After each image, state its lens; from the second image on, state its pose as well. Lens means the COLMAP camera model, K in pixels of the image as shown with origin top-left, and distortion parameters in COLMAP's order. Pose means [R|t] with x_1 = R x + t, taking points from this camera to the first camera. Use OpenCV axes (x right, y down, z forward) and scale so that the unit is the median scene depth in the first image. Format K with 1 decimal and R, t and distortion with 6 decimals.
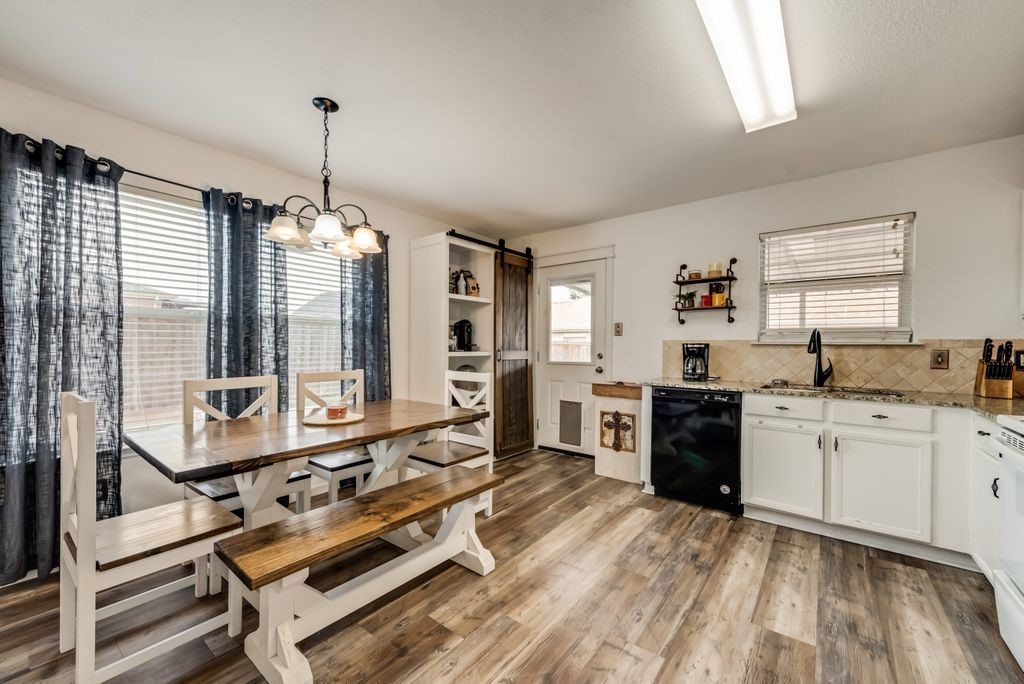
lens RADIAL K [[406.1, 0, 506.4], [0, 406.1, 342.5], [0, 0, 1]] dist [0.012683, -0.003571]
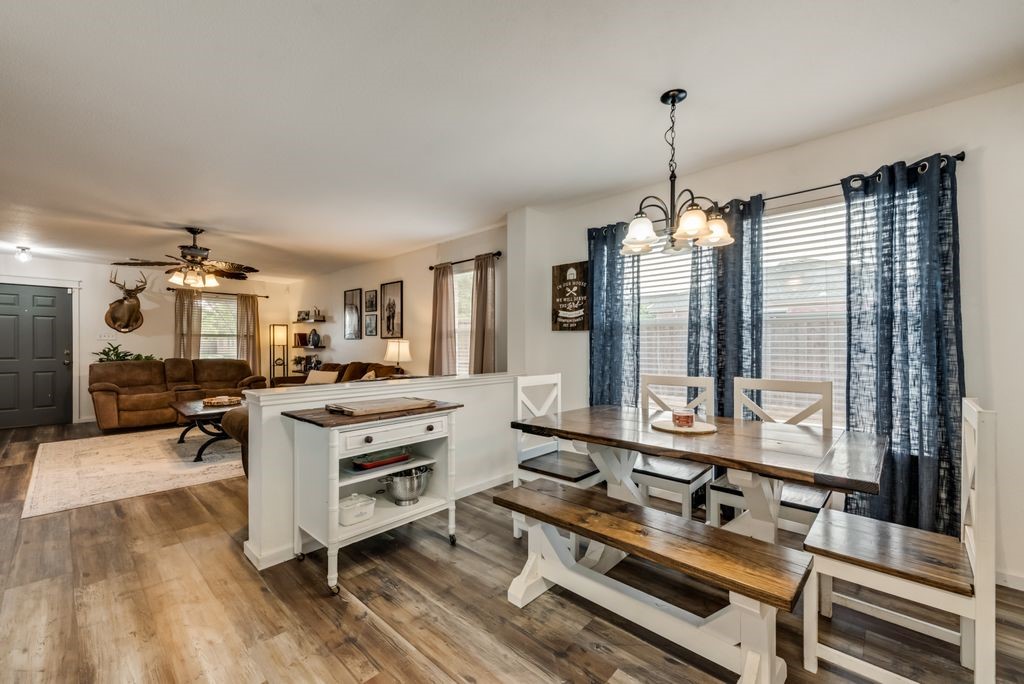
lens RADIAL K [[406.1, 0, 512.5], [0, 406.1, 347.4], [0, 0, 1]] dist [0.012683, -0.003571]
pose [[-0.084385, 0.002350, -0.996430, 0.419409], [0.008431, 0.999963, 0.001645, 0.001294], [0.996398, -0.008262, -0.084401, 0.541792]]
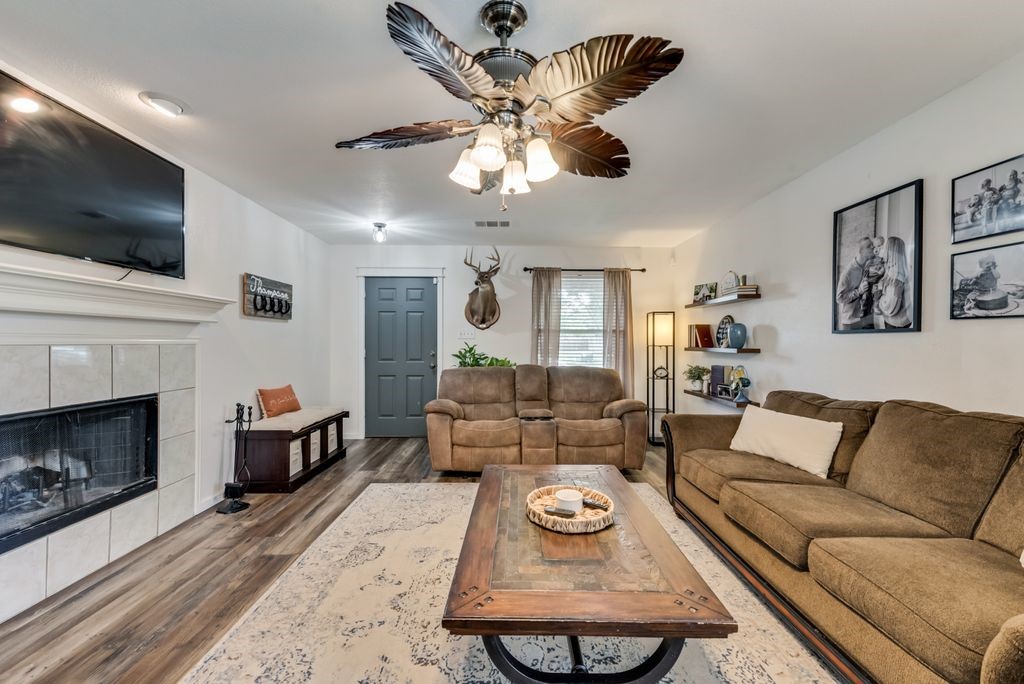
lens RADIAL K [[406.1, 0, 510.5], [0, 406.1, 343.7], [0, 0, 1]] dist [0.012683, -0.003571]
pose [[-0.784394, -0.004505, -0.620247, -0.735954], [-0.000073, 0.999974, -0.007170, -0.020940], [0.620263, -0.005579, -0.784374, -0.390447]]
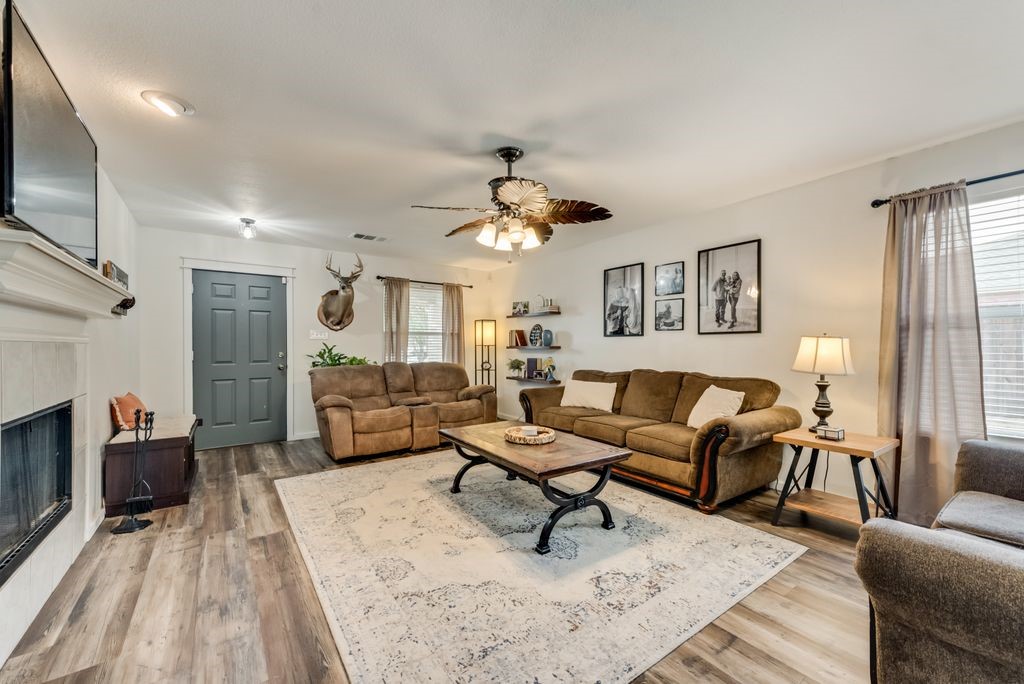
lens RADIAL K [[406.1, 0, 514.0], [0, 406.1, 345.8], [0, 0, 1]] dist [0.012683, -0.003571]
pose [[-0.284096, -0.003975, -0.958788, -0.147089], [0.010355, 0.999920, -0.007213, -0.004675], [0.958740, -0.011978, -0.284032, -0.554101]]
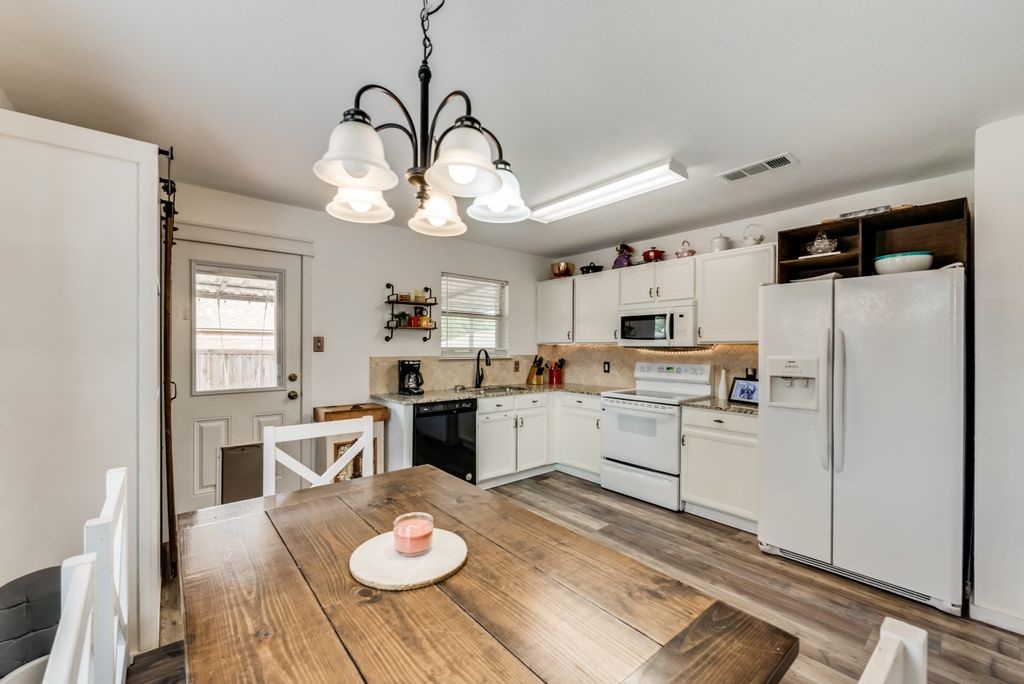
lens RADIAL K [[406.1, 0, 512.9], [0, 406.1, 351.5], [0, 0, 1]] dist [0.012683, -0.003571]
pose [[0.193342, -0.013982, 0.981032, -0.680763], [-0.009661, 0.999823, 0.016154, -0.049995], [-0.981084, -0.012601, 0.193173, 0.636678]]
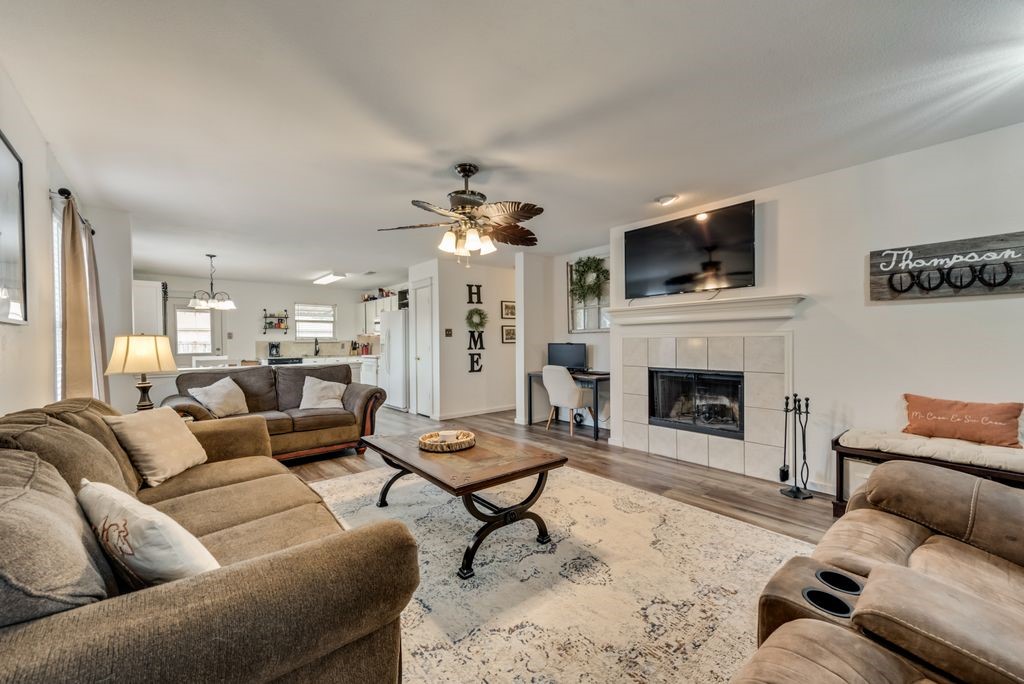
lens RADIAL K [[406.1, 0, 521.4], [0, 406.1, 346.8], [0, 0, 1]] dist [0.012683, -0.003571]
pose [[0.186667, -0.019235, 0.982235, -2.109659], [0.000835, 0.999811, 0.019420, -0.020494], [-0.982423, -0.002805, 0.186648, -1.180314]]
